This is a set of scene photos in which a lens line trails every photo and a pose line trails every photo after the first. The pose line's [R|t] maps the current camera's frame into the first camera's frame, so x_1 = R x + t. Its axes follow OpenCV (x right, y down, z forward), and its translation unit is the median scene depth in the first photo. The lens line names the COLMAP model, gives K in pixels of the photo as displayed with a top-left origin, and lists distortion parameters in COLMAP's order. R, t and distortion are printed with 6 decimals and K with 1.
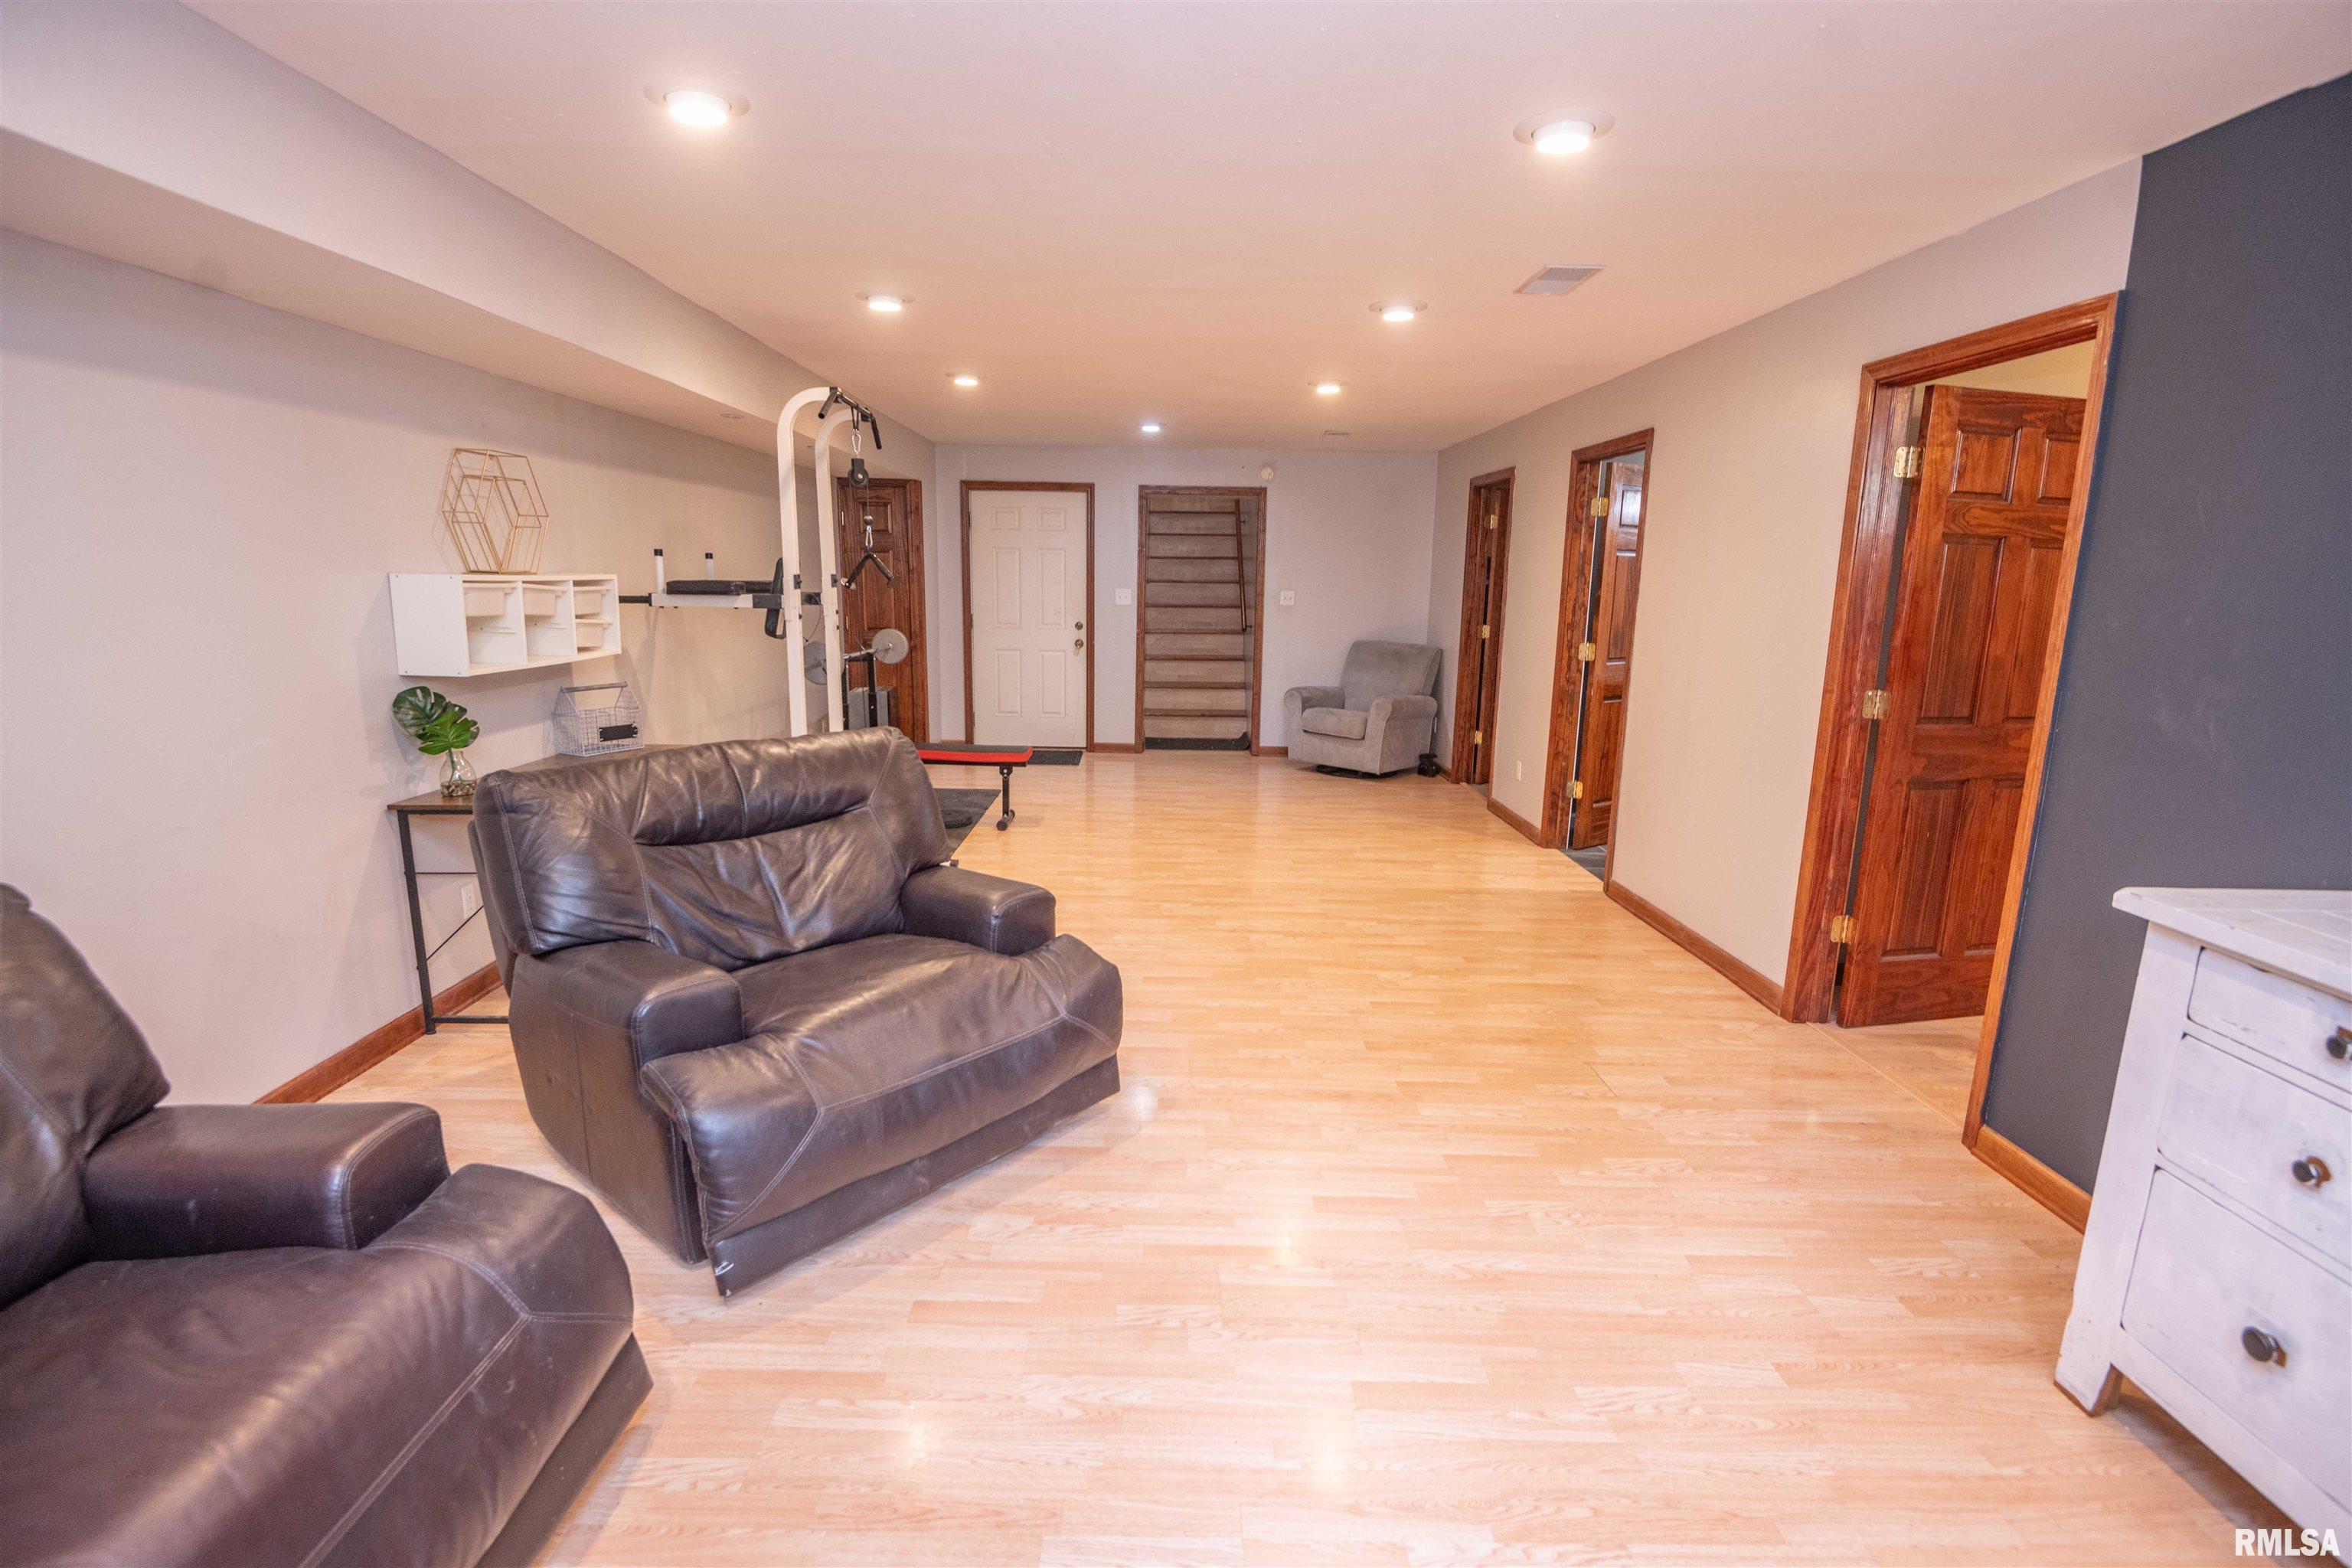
lens RADIAL K [[1109.9, 0, 1174.1], [0, 1109.9, 791.5], [0, 0, 1]] dist [-0.005079, -0.012685]
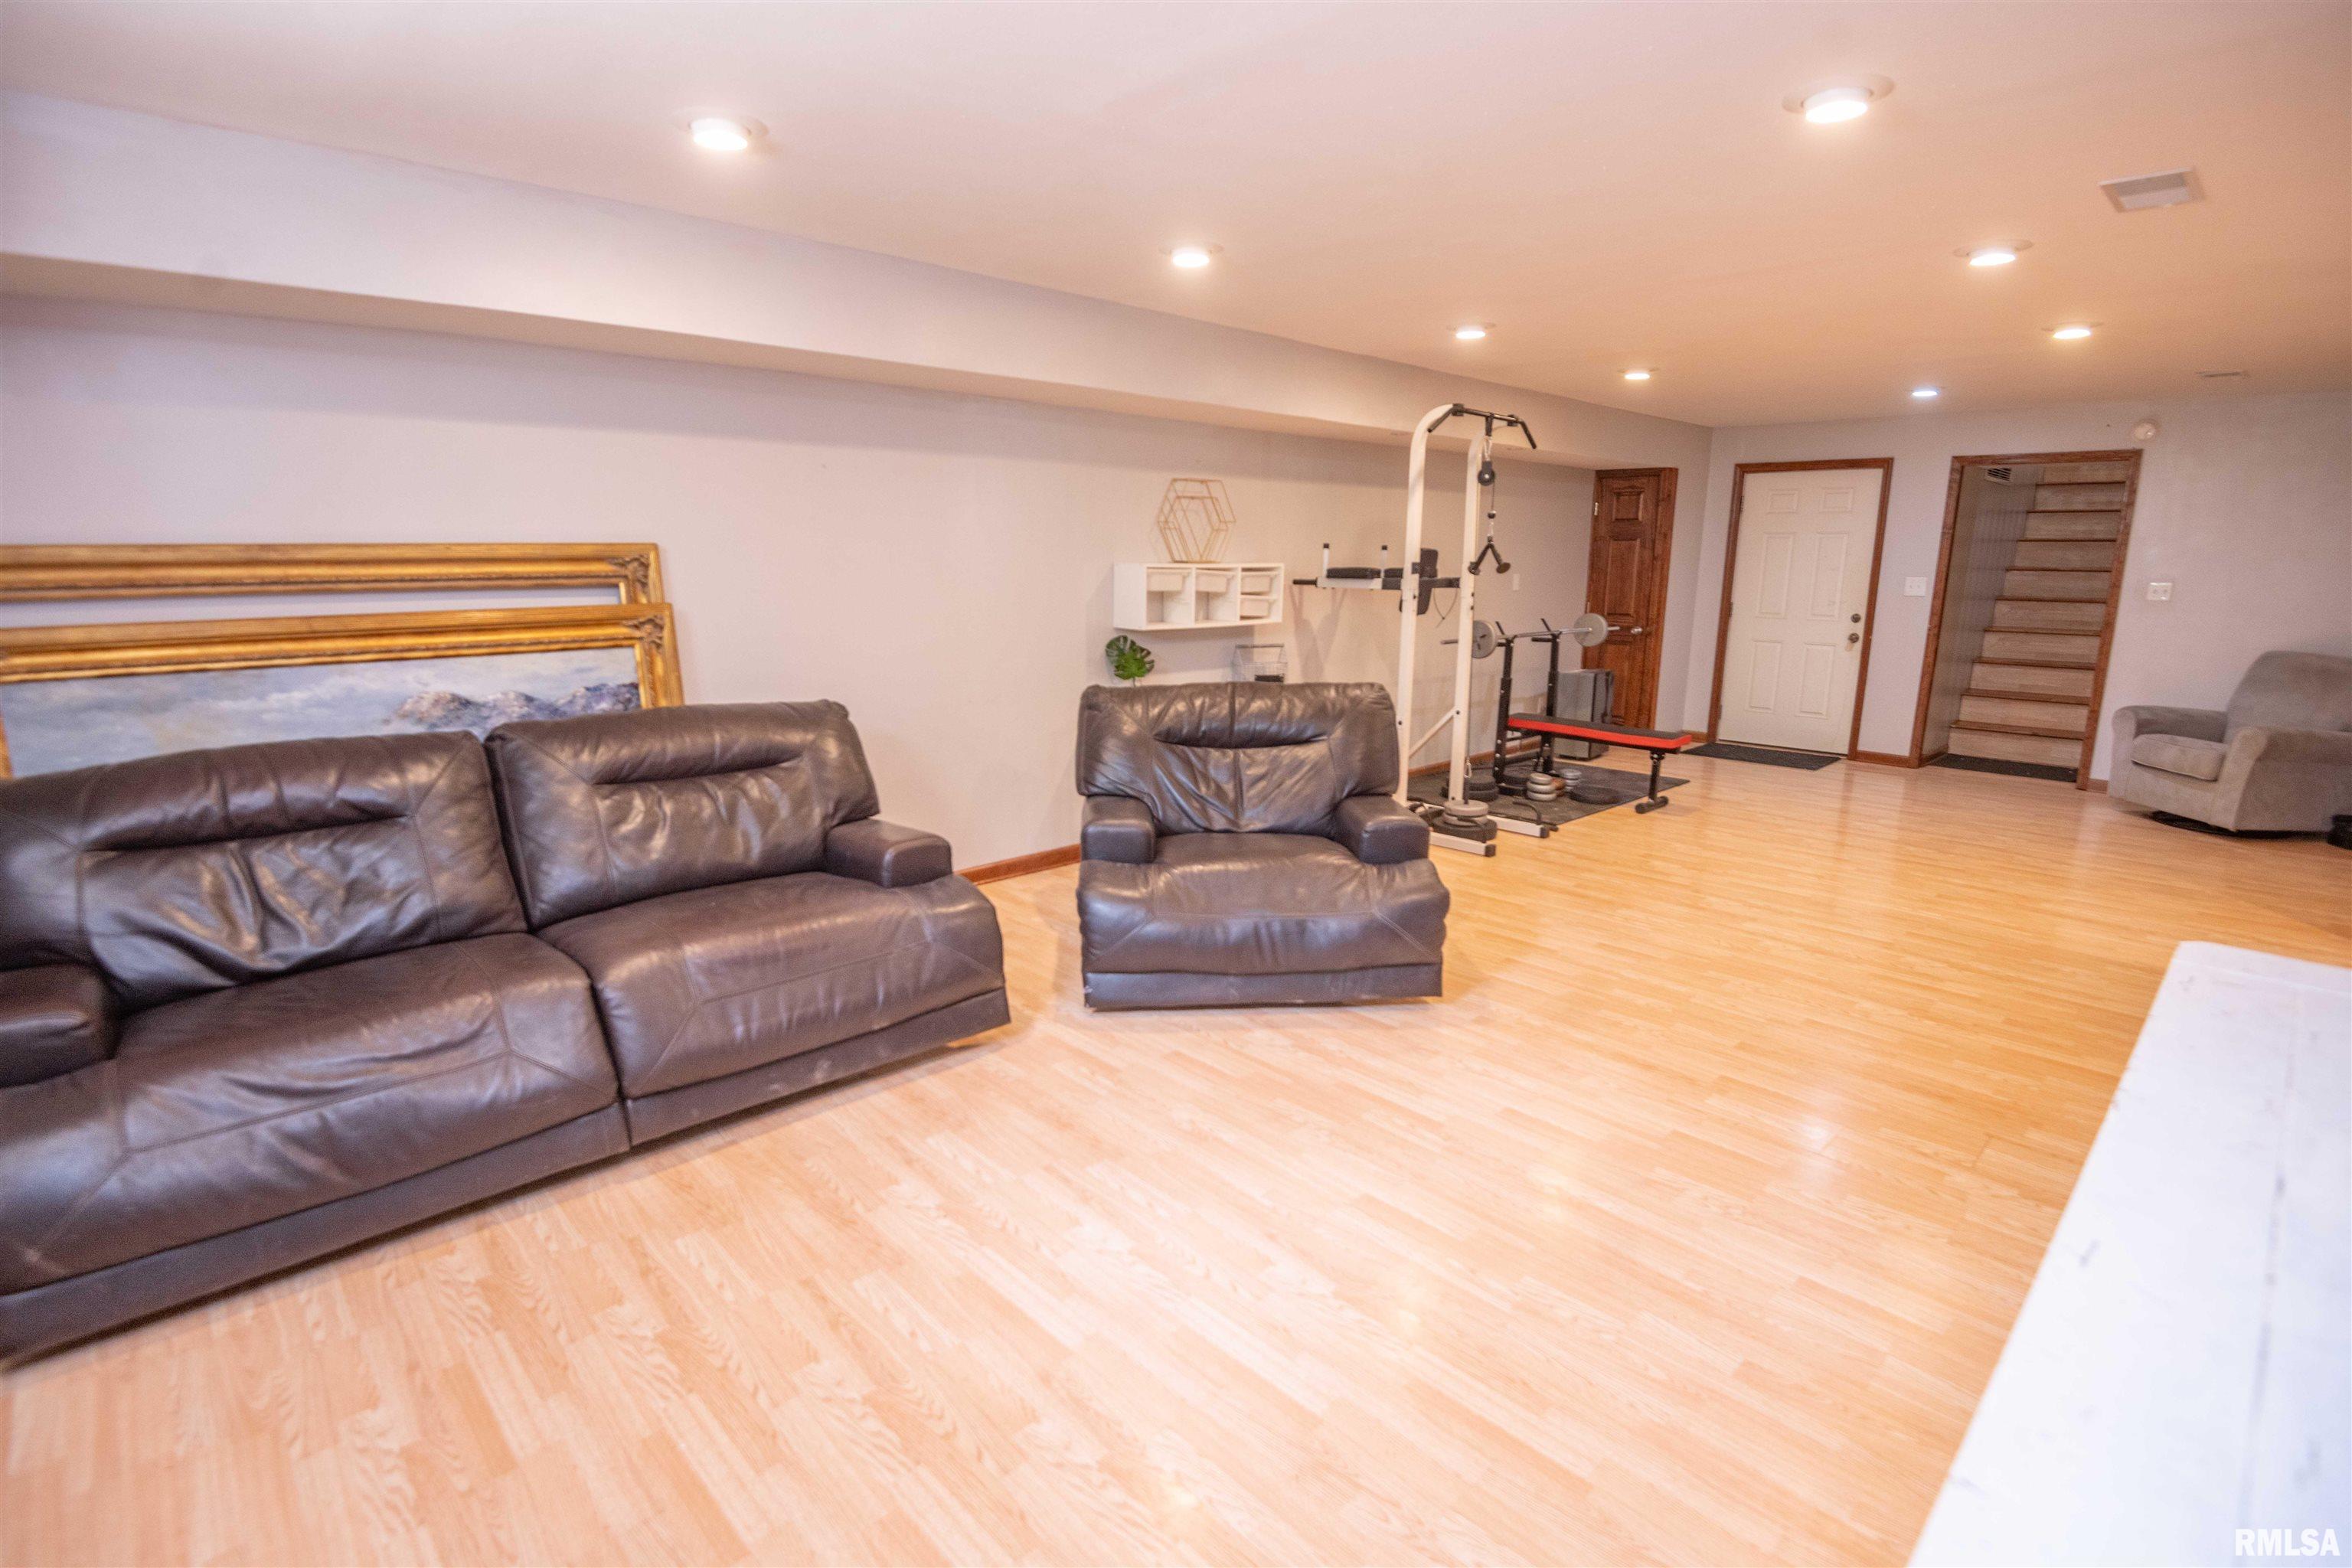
lens RADIAL K [[1109.9, 0, 1154.8], [0, 1109.9, 796.1], [0, 0, 1]] dist [-0.005079, -0.012685]
pose [[0.687025, 0.140740, -0.712874, 0.363040], [-0.131684, 0.988934, 0.068332, 0.011485], [0.714602, 0.046929, 0.697955, -0.037152]]
